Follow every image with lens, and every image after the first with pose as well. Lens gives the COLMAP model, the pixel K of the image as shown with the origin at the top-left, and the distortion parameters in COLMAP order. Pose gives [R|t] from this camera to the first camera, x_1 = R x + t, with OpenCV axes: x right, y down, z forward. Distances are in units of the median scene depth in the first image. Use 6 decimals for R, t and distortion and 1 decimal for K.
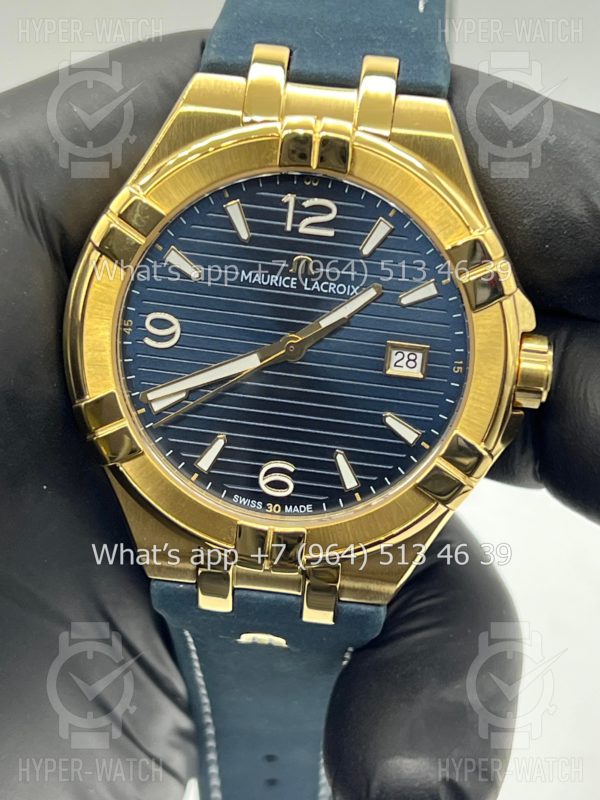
lens RADIAL K [[1884.2, 0, 300.1], [0, 1884.2, 399.7], [0, 0, 1]] dist [0.205934, 0.000000]
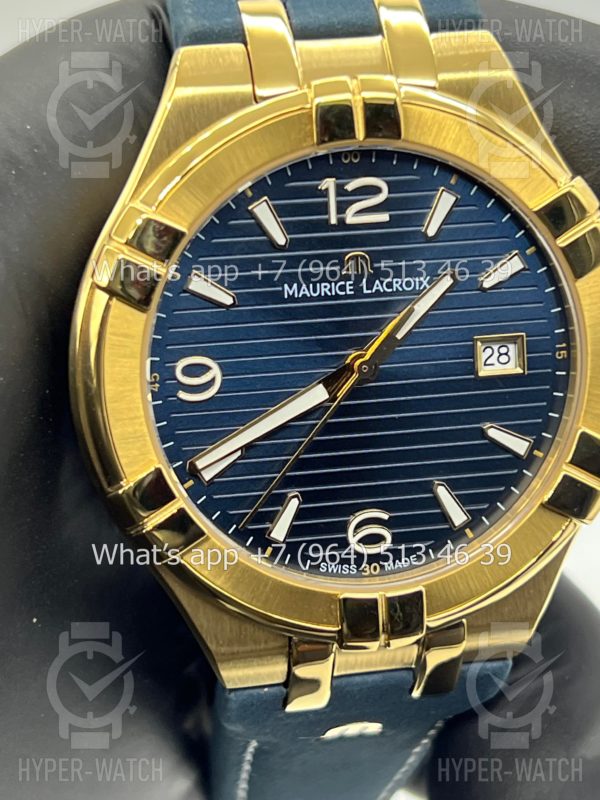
lens RADIAL K [[1884.2, 0, 304.1], [0, 1884.2, 401.9], [0, 0, 1]] dist [0.205934, 0.000000]
pose [[0.957639, -0.197865, 0.209229, -0.197867], [0.198100, 0.979977, 0.020050, -0.034220], [-0.209007, 0.022247, 0.977661, 0.224227]]
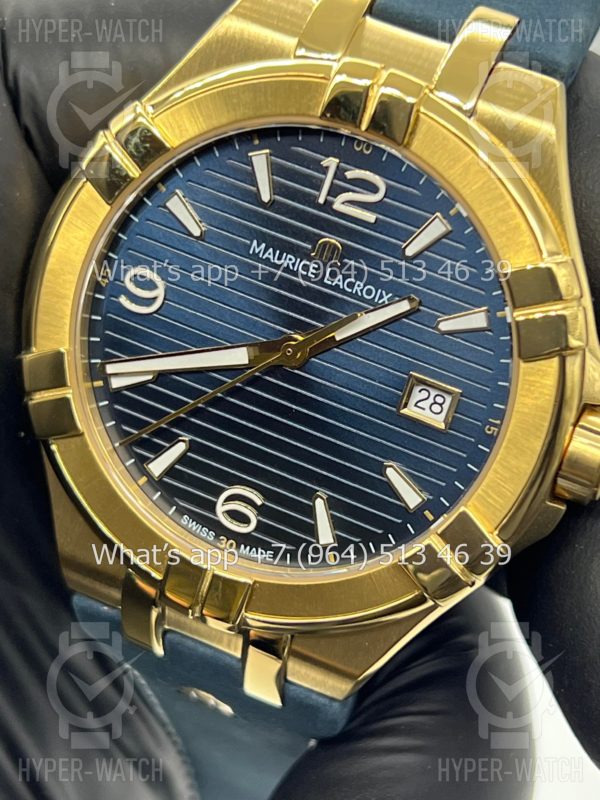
lens RADIAL K [[1884.2, 0, 298.2], [0, 1884.2, 399.8], [0, 0, 1]] dist [0.205934, 0.000000]
pose [[0.953295, 0.241690, -0.181146, 0.144329], [-0.241523, 0.970115, 0.023321, -0.026713], [0.181369, 0.021519, 0.983180, 0.233921]]
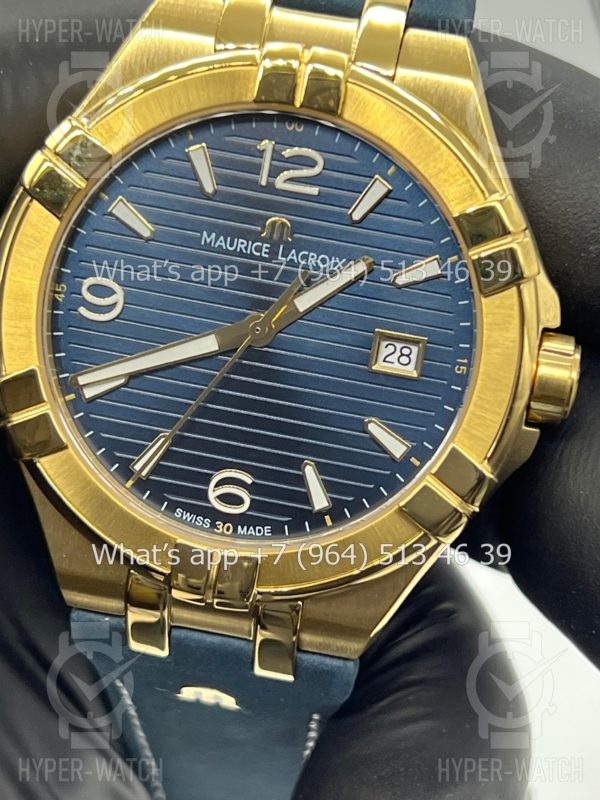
lens RADIAL K [[1884.2, 0, 299.4], [0, 1884.2, 398.0], [0, 0, 1]] dist [0.205934, 0.000000]
pose [[0.997155, 0.065080, -0.038026, 0.046056], [-0.067508, 0.995501, -0.066487, 0.054463], [0.033528, 0.068865, 0.997062, 0.192732]]
